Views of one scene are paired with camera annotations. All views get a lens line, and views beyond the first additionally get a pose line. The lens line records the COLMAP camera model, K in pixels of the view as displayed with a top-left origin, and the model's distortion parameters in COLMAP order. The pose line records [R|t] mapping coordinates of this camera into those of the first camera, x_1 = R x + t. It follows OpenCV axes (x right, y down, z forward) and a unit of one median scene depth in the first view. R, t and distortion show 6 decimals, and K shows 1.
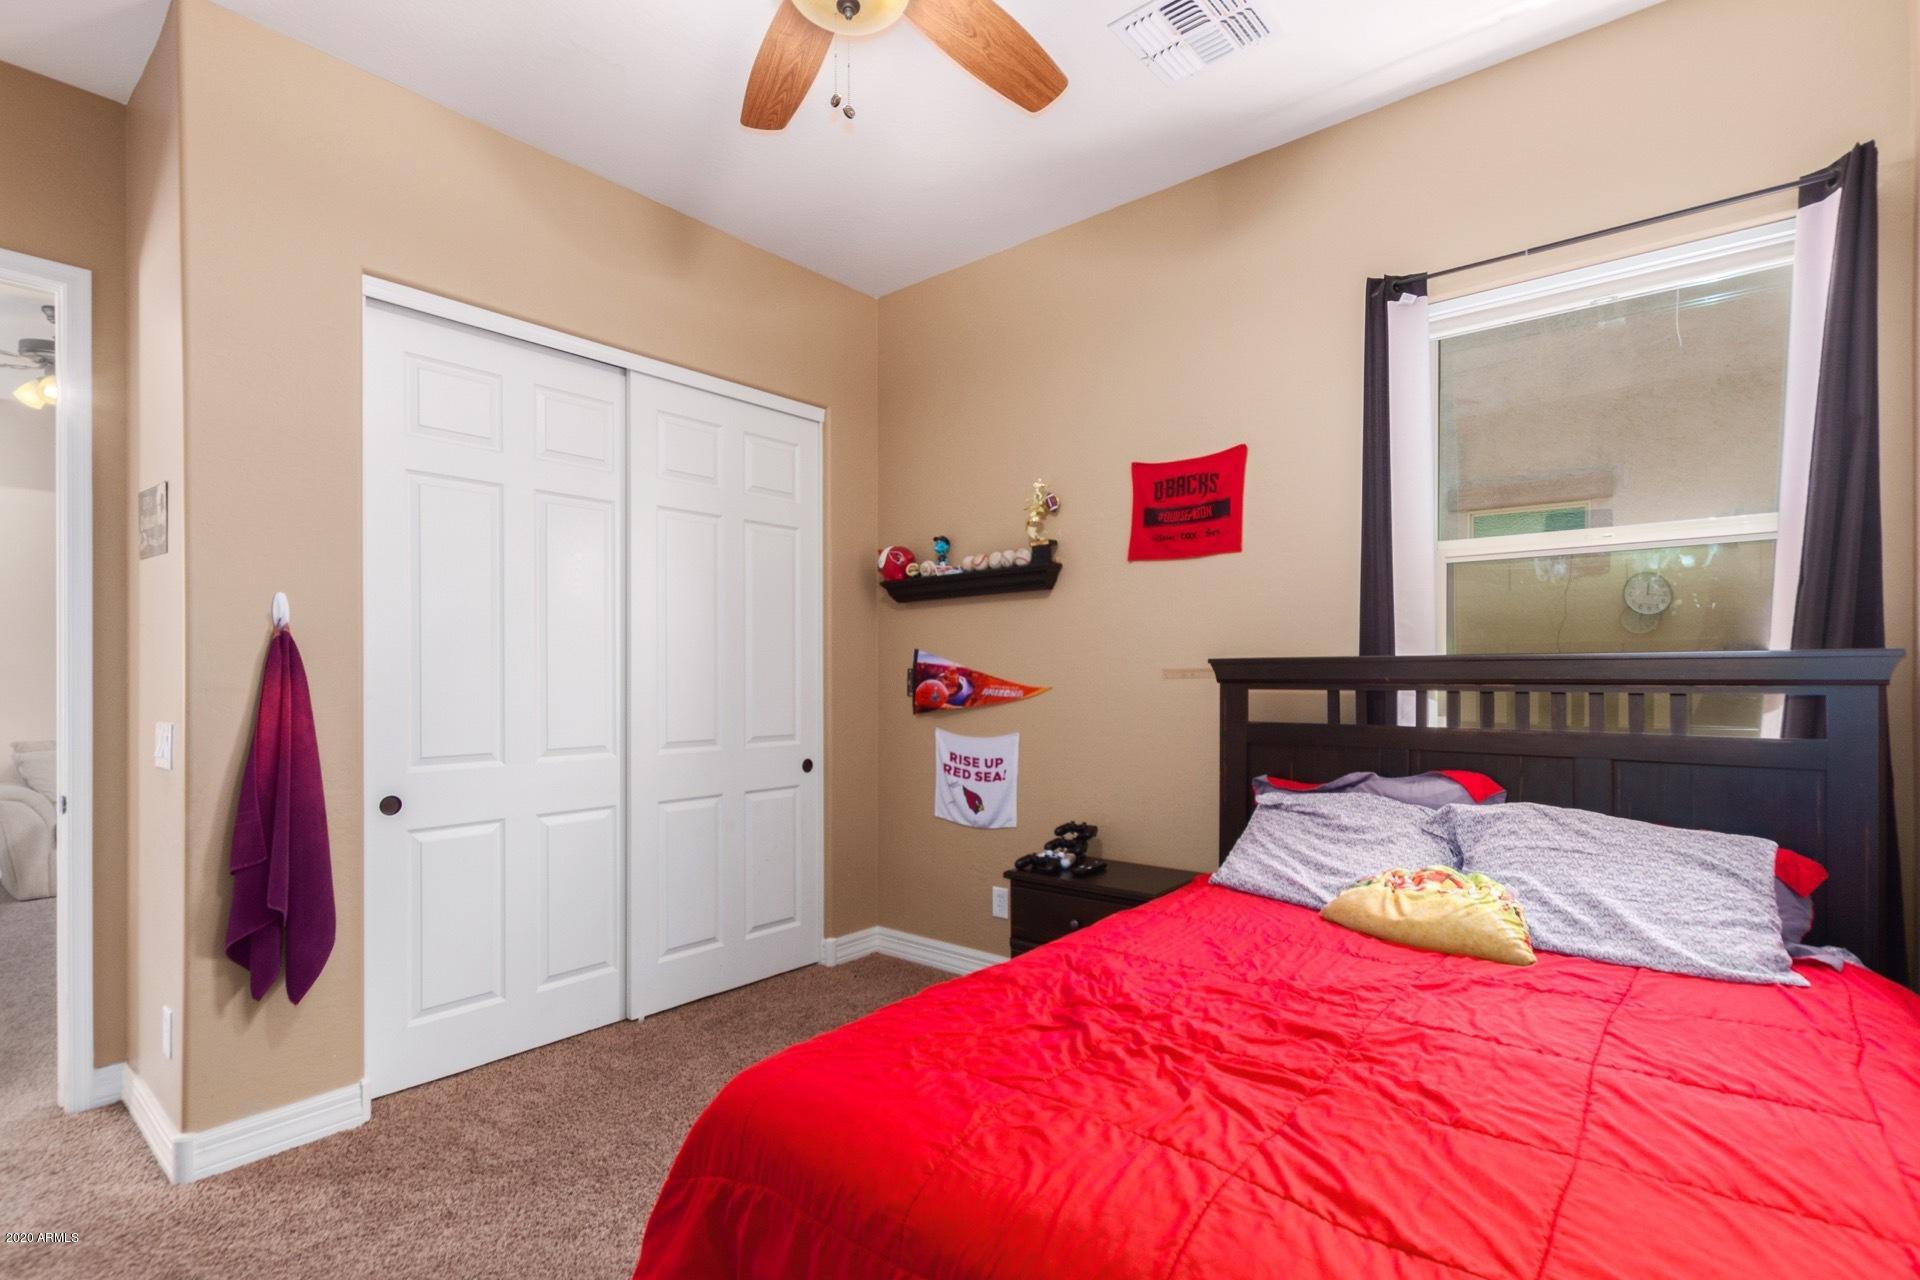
lens RADIAL K [[912.4, 0, 955.8], [0, 912.4, 676.9], [0, 0, 1]] dist [0.005602, -0.000611]
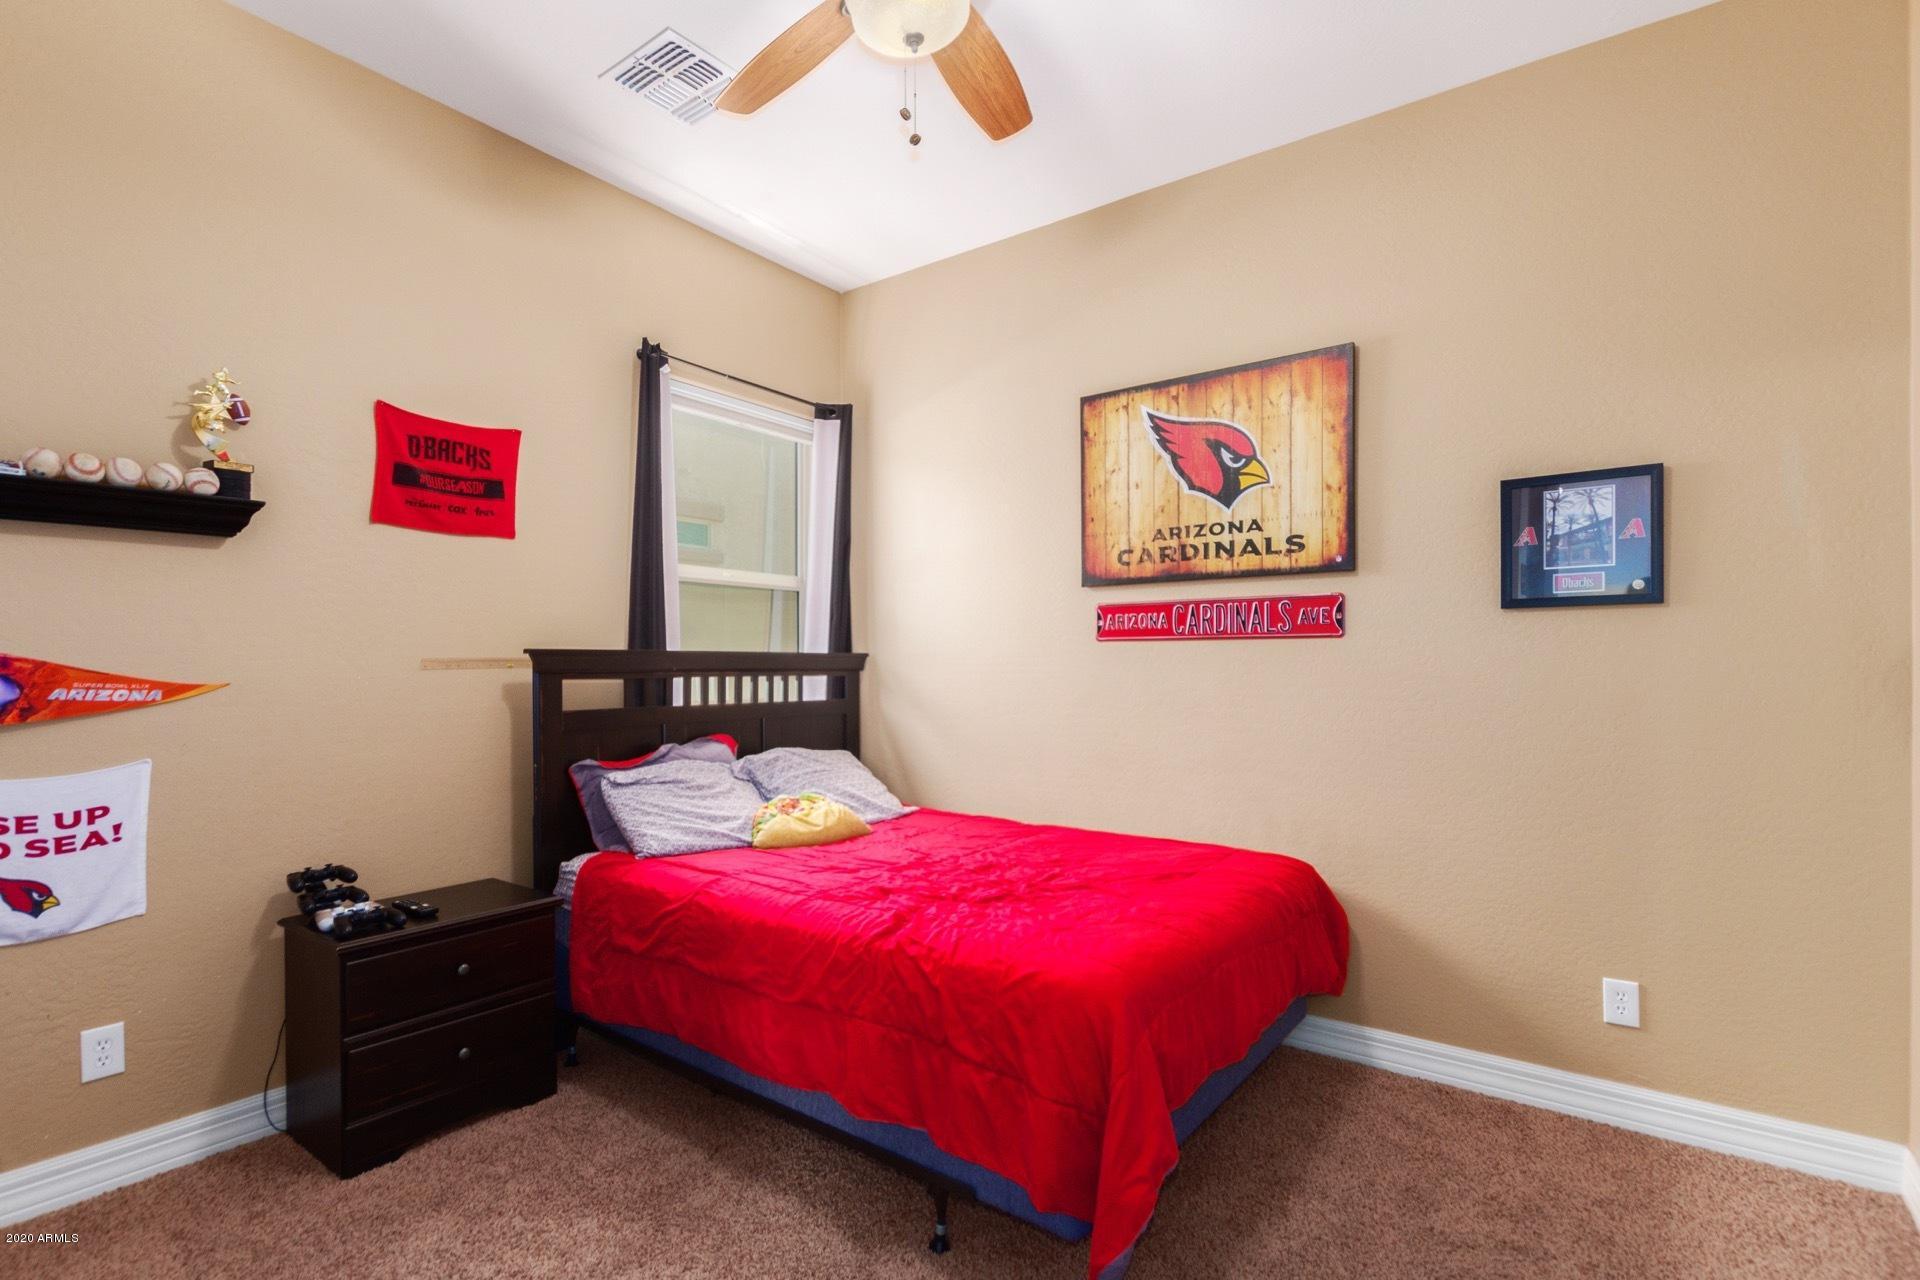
lens RADIAL K [[892.7, 0, 958.5], [0, 892.7, 672.1], [0, 0, 1]] dist [0.002043, 0.000050]
pose [[-0.056718, -0.007359, 0.998363, -0.649160], [0.000755, 0.999972, 0.007414, -0.001552], [-0.998390, 0.001174, -0.056711, 0.562004]]
